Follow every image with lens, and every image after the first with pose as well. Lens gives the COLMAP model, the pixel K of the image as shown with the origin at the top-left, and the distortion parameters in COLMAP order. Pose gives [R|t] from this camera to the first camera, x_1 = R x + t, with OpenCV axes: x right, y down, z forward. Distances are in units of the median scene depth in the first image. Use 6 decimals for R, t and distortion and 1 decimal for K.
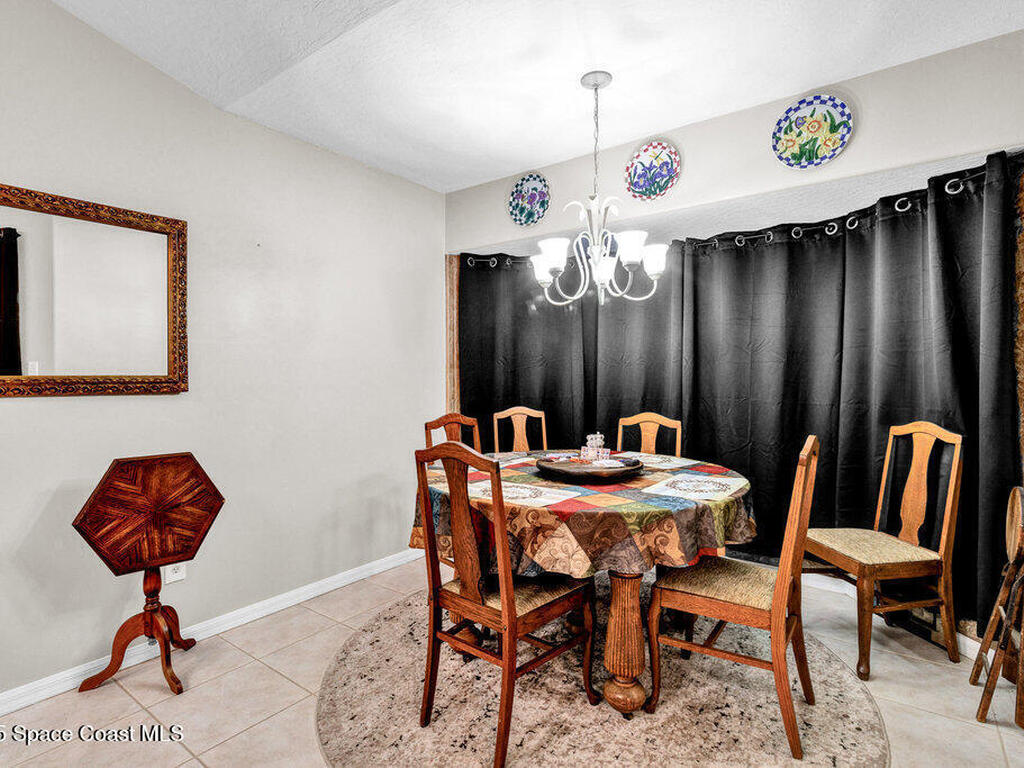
lens RADIAL K [[538.3, 0, 516.6], [0, 538.3, 379.2], [0, 0, 1]] dist [0.001201, 0.001730]
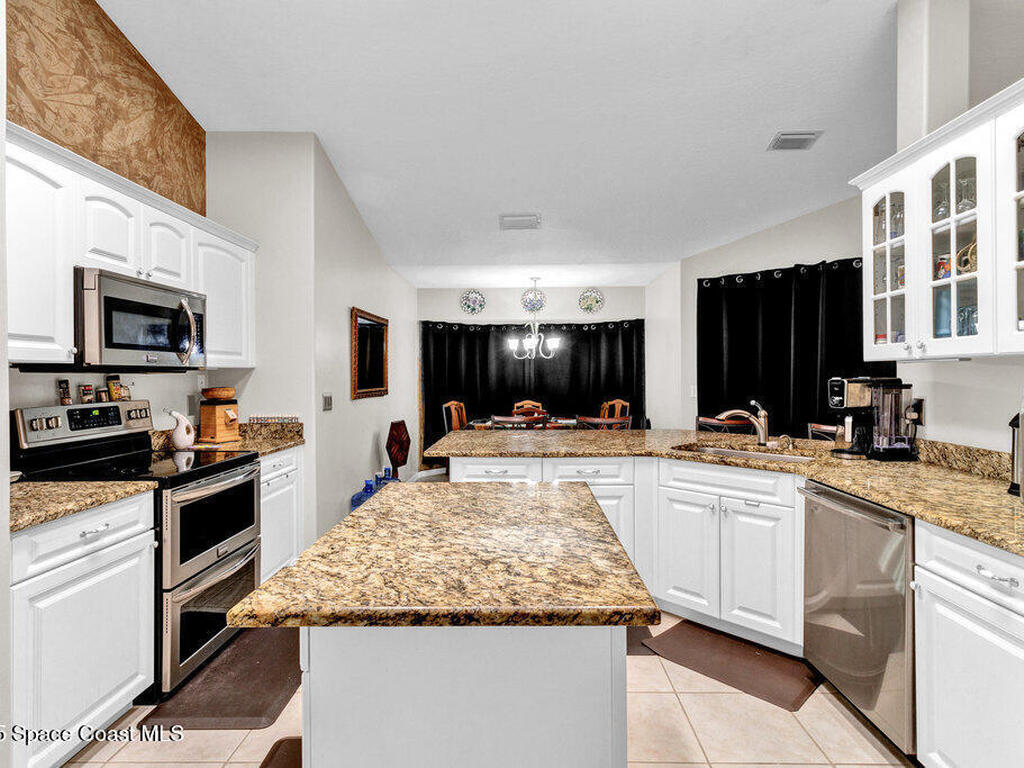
lens RADIAL K [[538.3, 0, 536.1], [0, 538.3, 381.6], [0, 0, 1]] dist [0.001201, 0.001730]
pose [[0.798968, -0.007986, 0.601320, -1.253451], [0.009060, 0.999958, 0.001243, -0.024868], [-0.601305, 0.004455, 0.799007, -0.999743]]
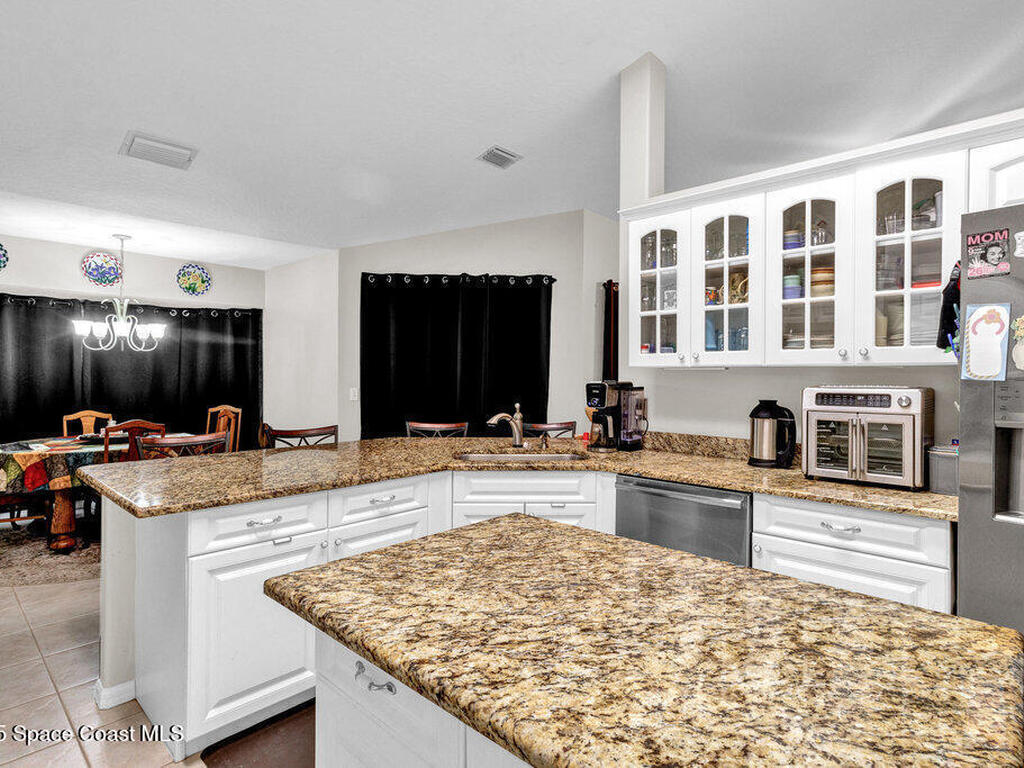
lens RADIAL K [[538.3, 0, 506.7], [0, 538.3, 378.0], [0, 0, 1]] dist [0.001201, 0.001730]
pose [[0.113259, -0.000404, 0.993565, -1.346297], [0.004783, 0.999989, -0.000138, -0.033029], [-0.993554, 0.004768, 0.113259, -0.487116]]
